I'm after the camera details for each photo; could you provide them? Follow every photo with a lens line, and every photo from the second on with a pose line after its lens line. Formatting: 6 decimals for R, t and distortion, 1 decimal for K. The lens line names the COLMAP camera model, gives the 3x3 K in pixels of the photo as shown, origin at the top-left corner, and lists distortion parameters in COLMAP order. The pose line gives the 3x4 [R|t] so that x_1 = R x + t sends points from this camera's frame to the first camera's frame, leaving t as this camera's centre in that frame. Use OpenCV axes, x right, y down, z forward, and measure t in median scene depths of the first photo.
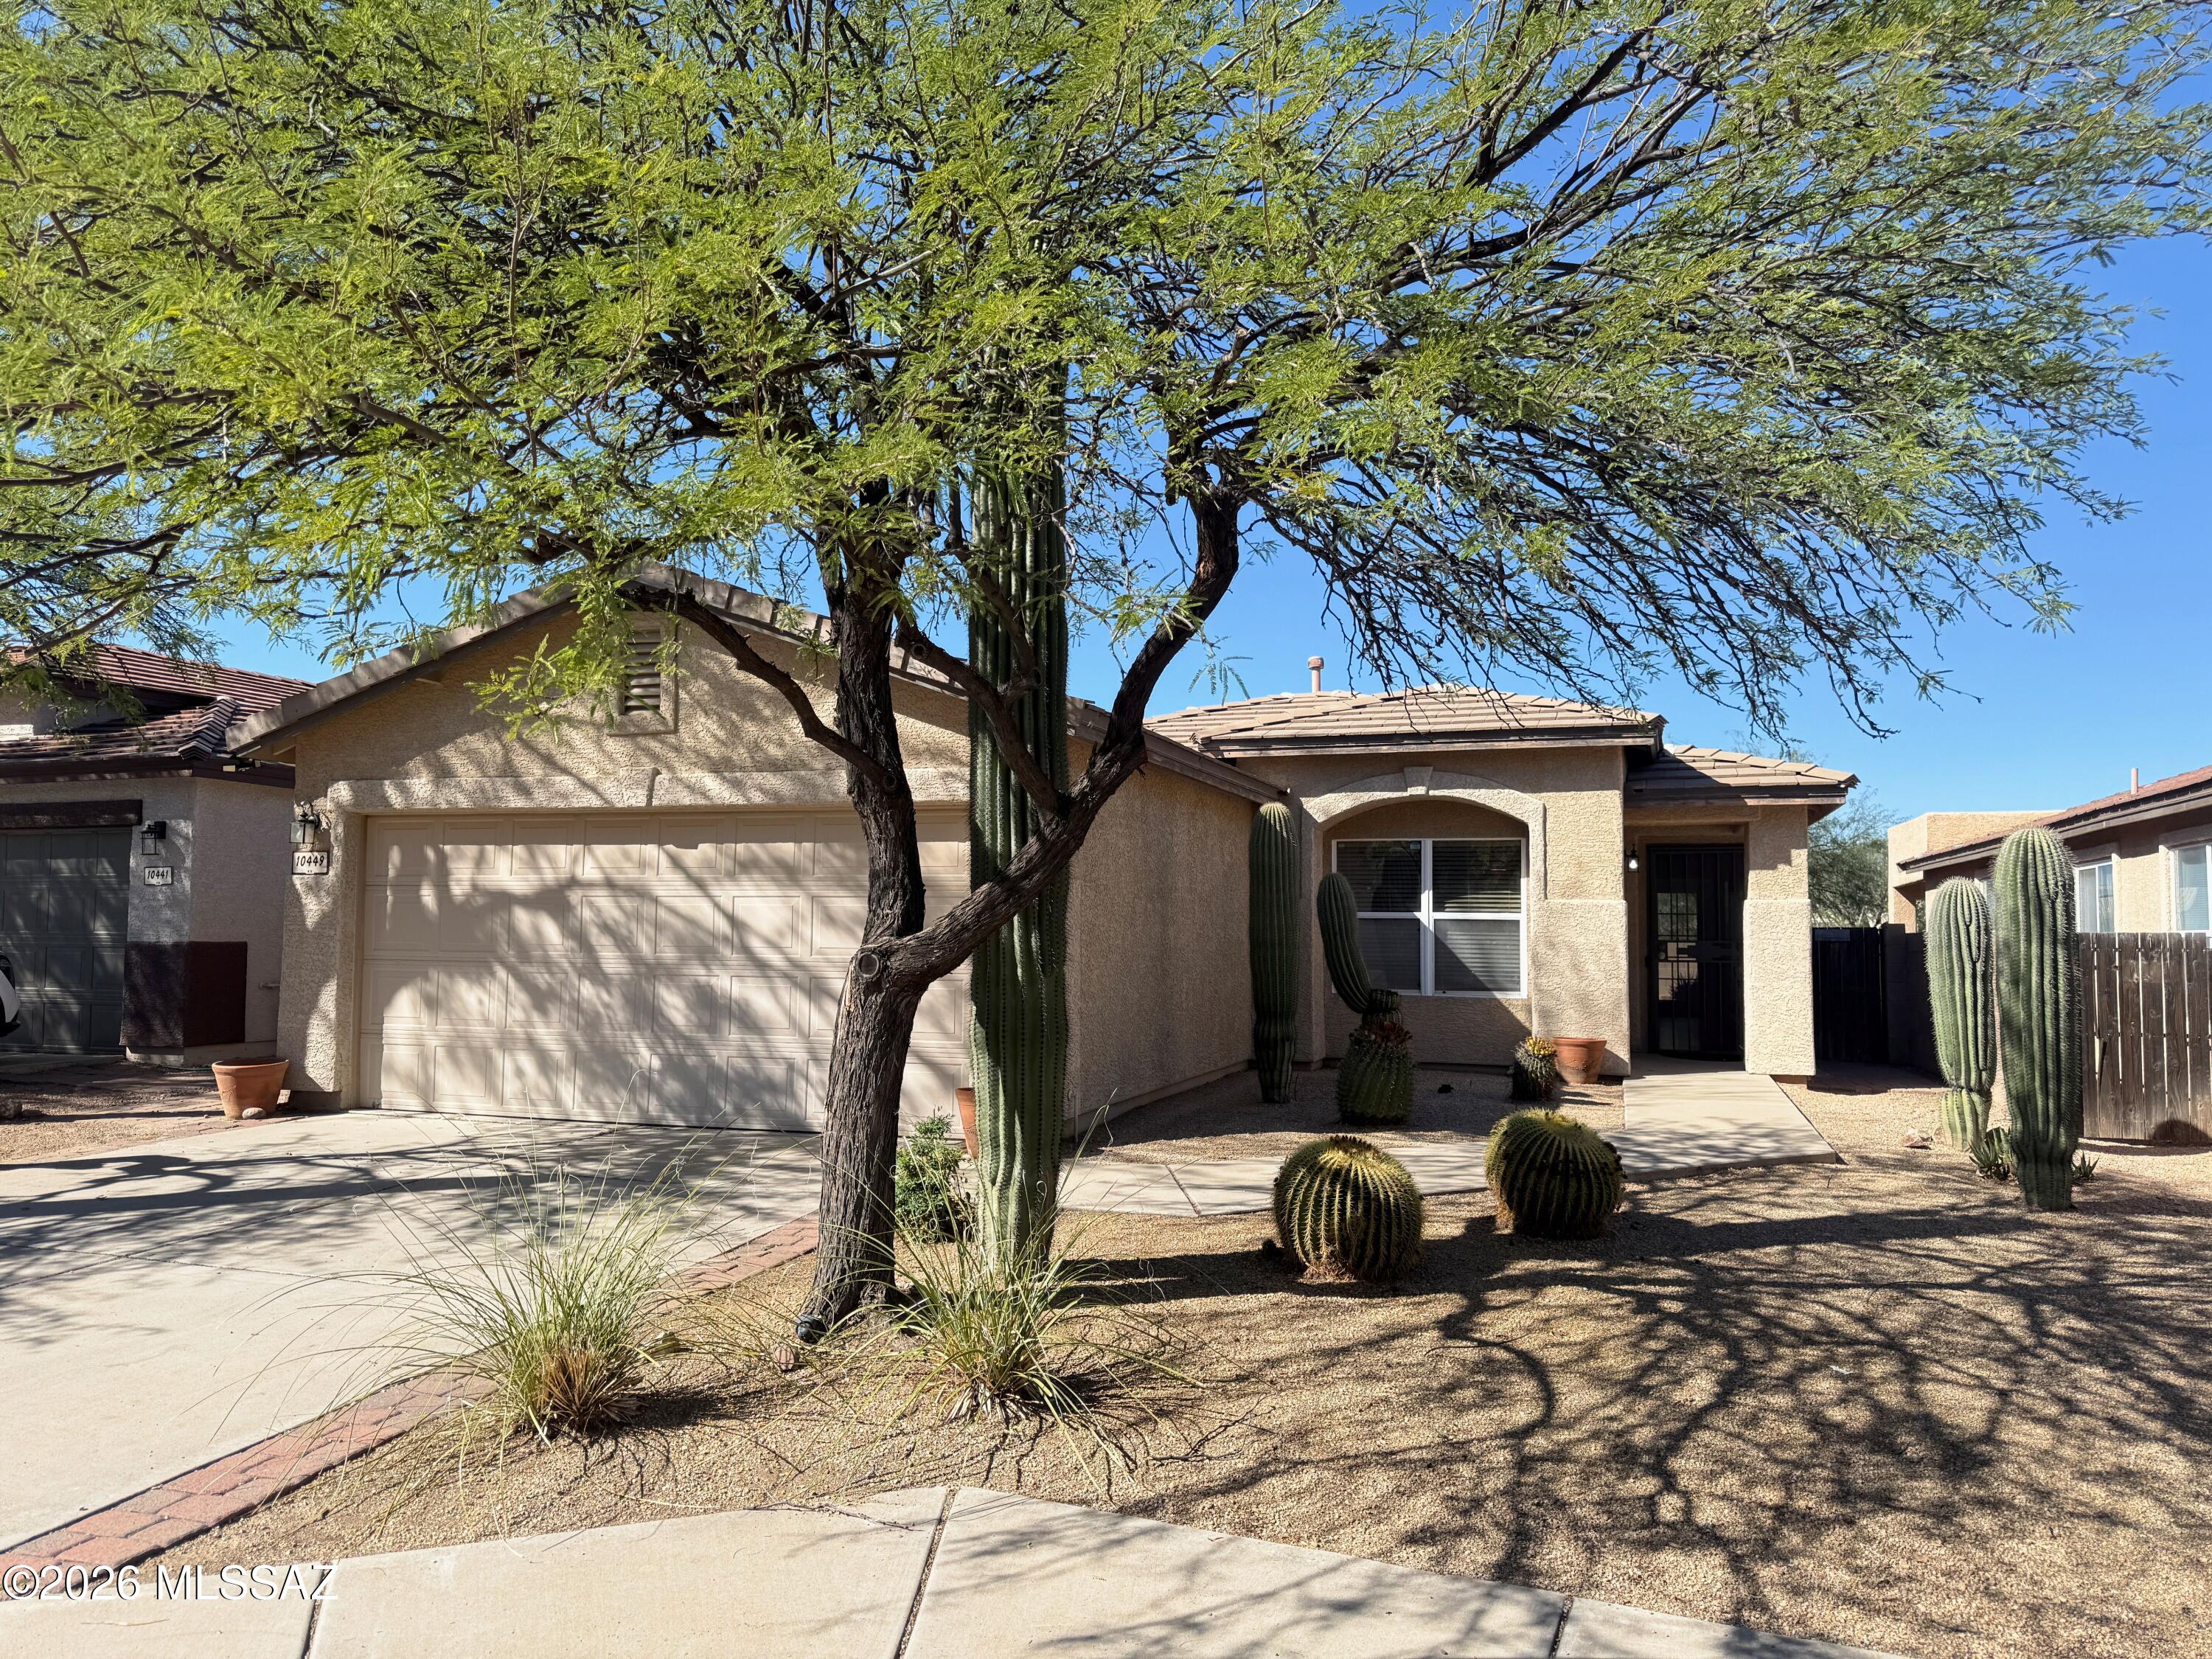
lens RADIAL K [[1561.4, 0, 1106.2], [0, 1561.4, 825.6], [0, 0, 1]] dist [0.027255, -0.005326]
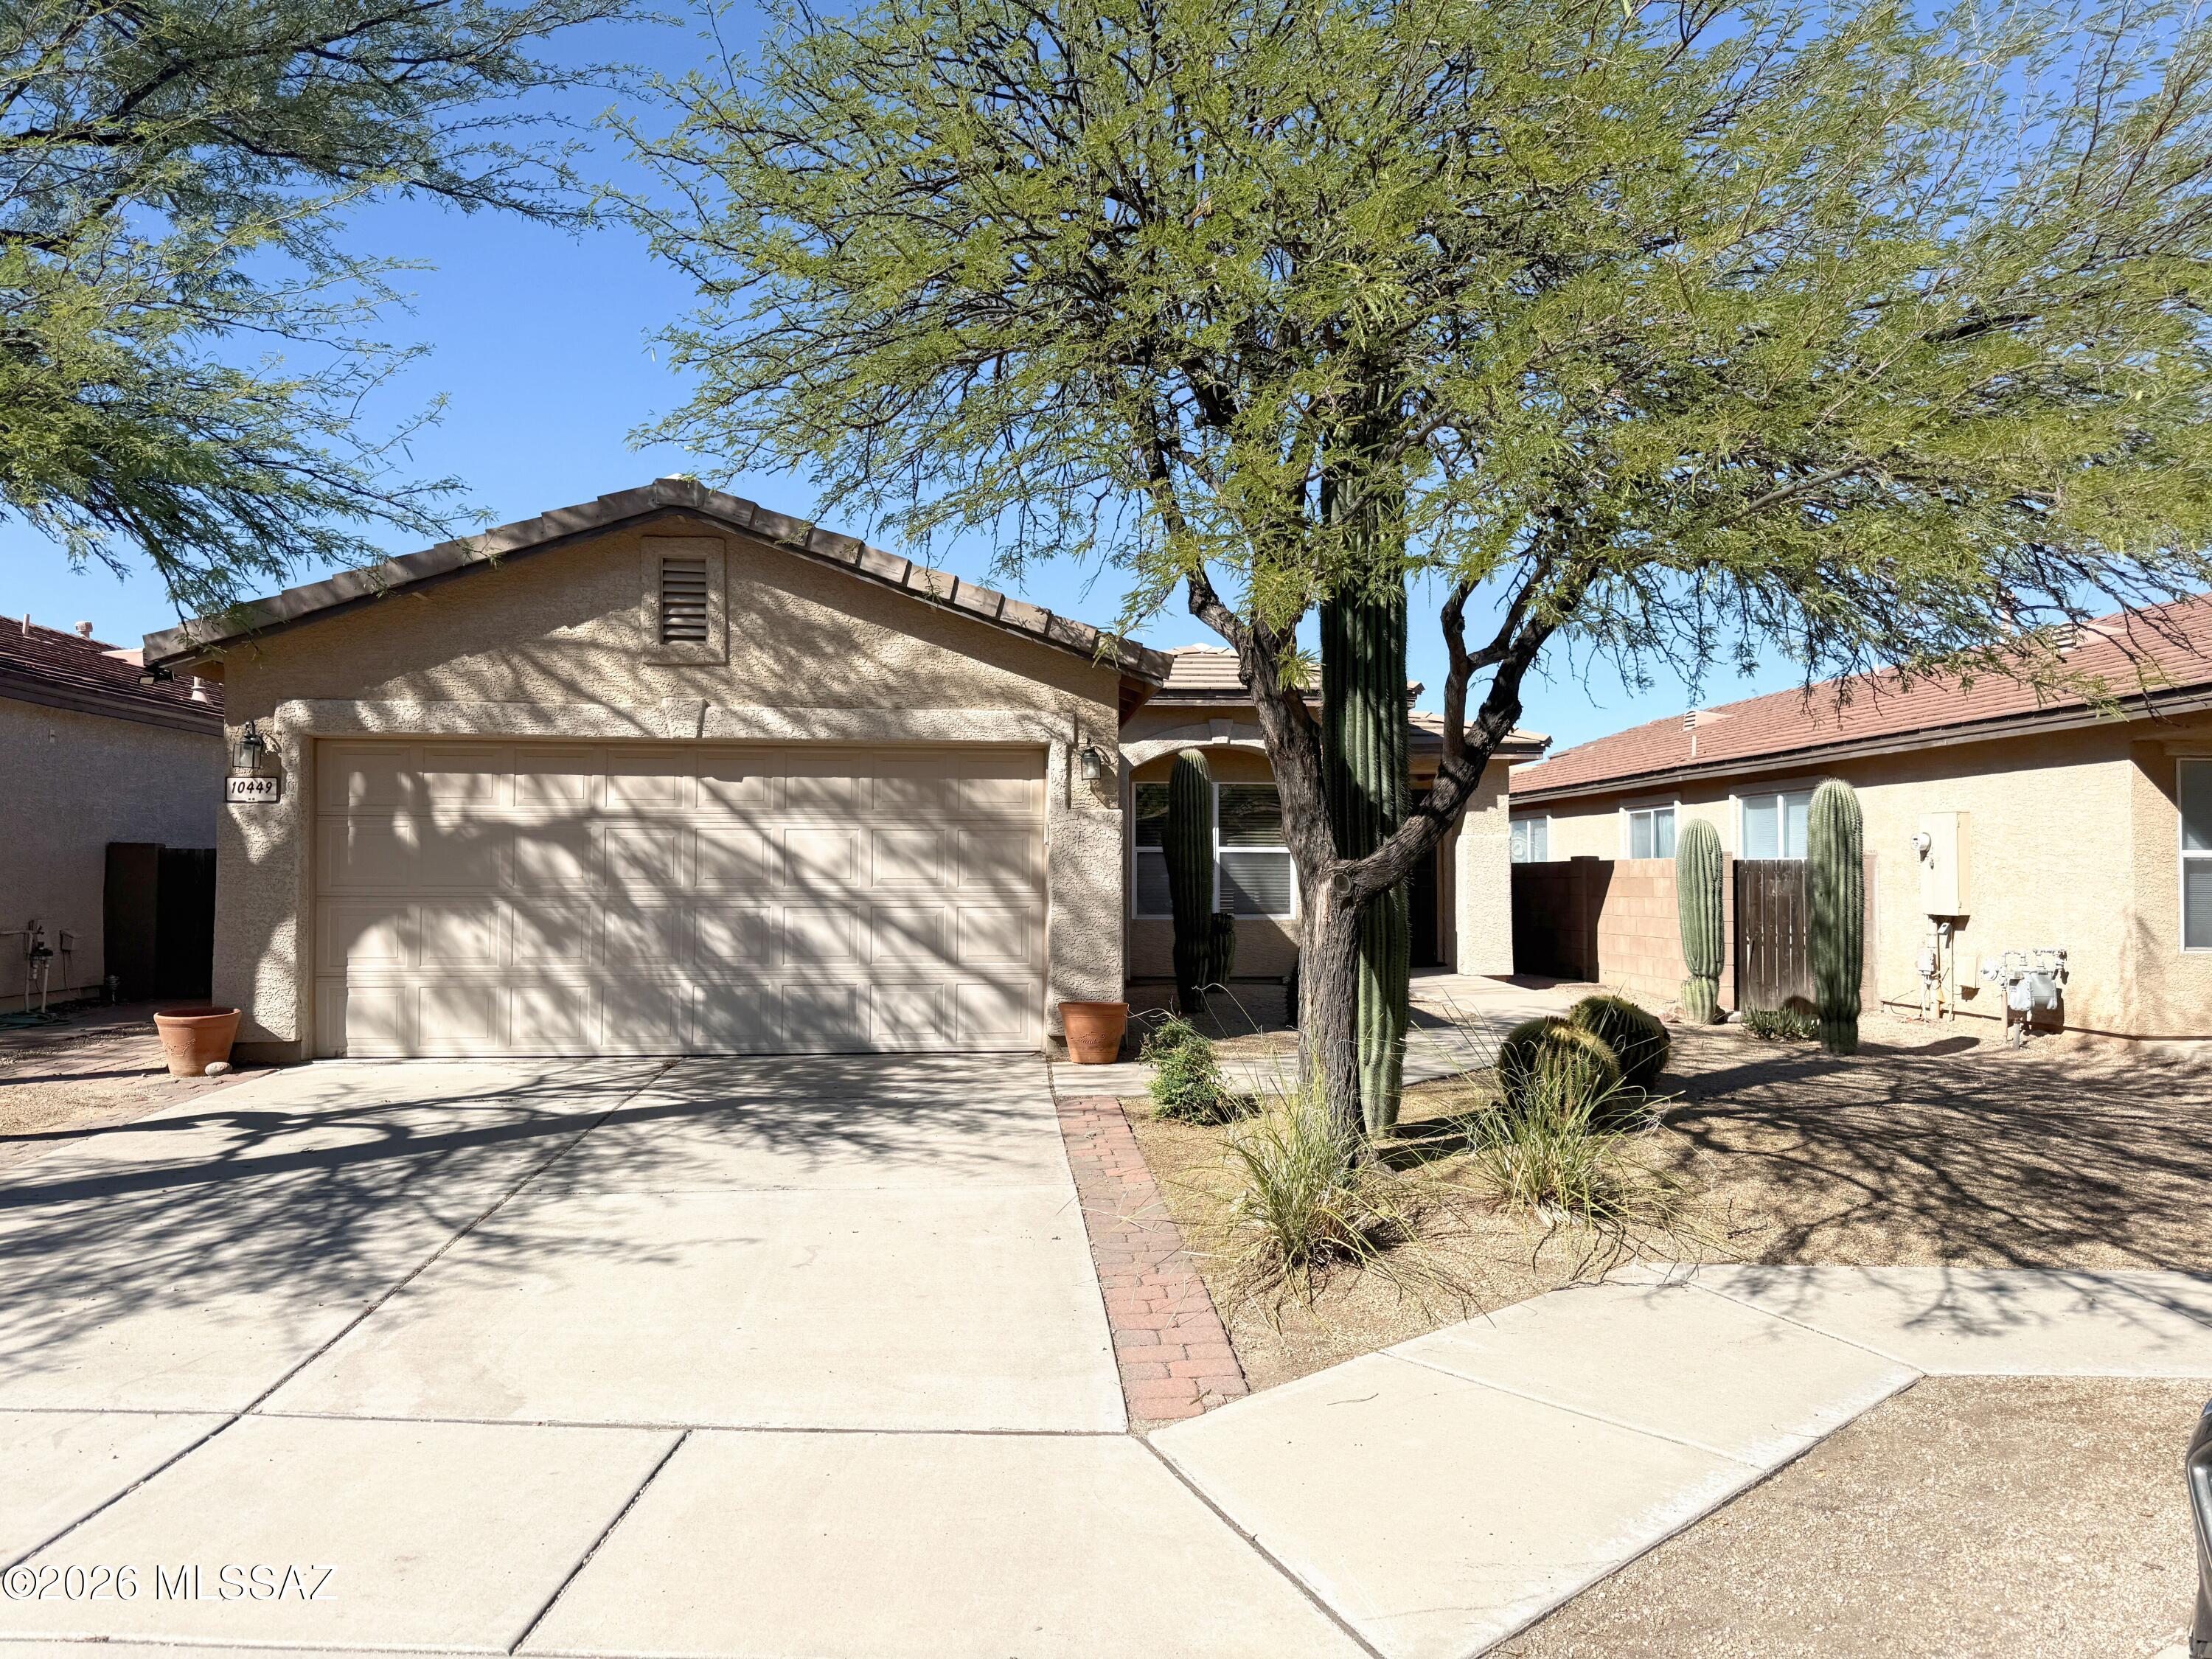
lens RADIAL K [[1561.4, 0, 1103.1], [0, 1561.4, 829.8], [0, 0, 1]] dist [0.027255, -0.005326]
pose [[0.920165, 0.003965, 0.391511, -0.433191], [-0.020168, 0.999101, 0.037283, 0.003539], [-0.391012, -0.042202, 0.919418, -0.017136]]
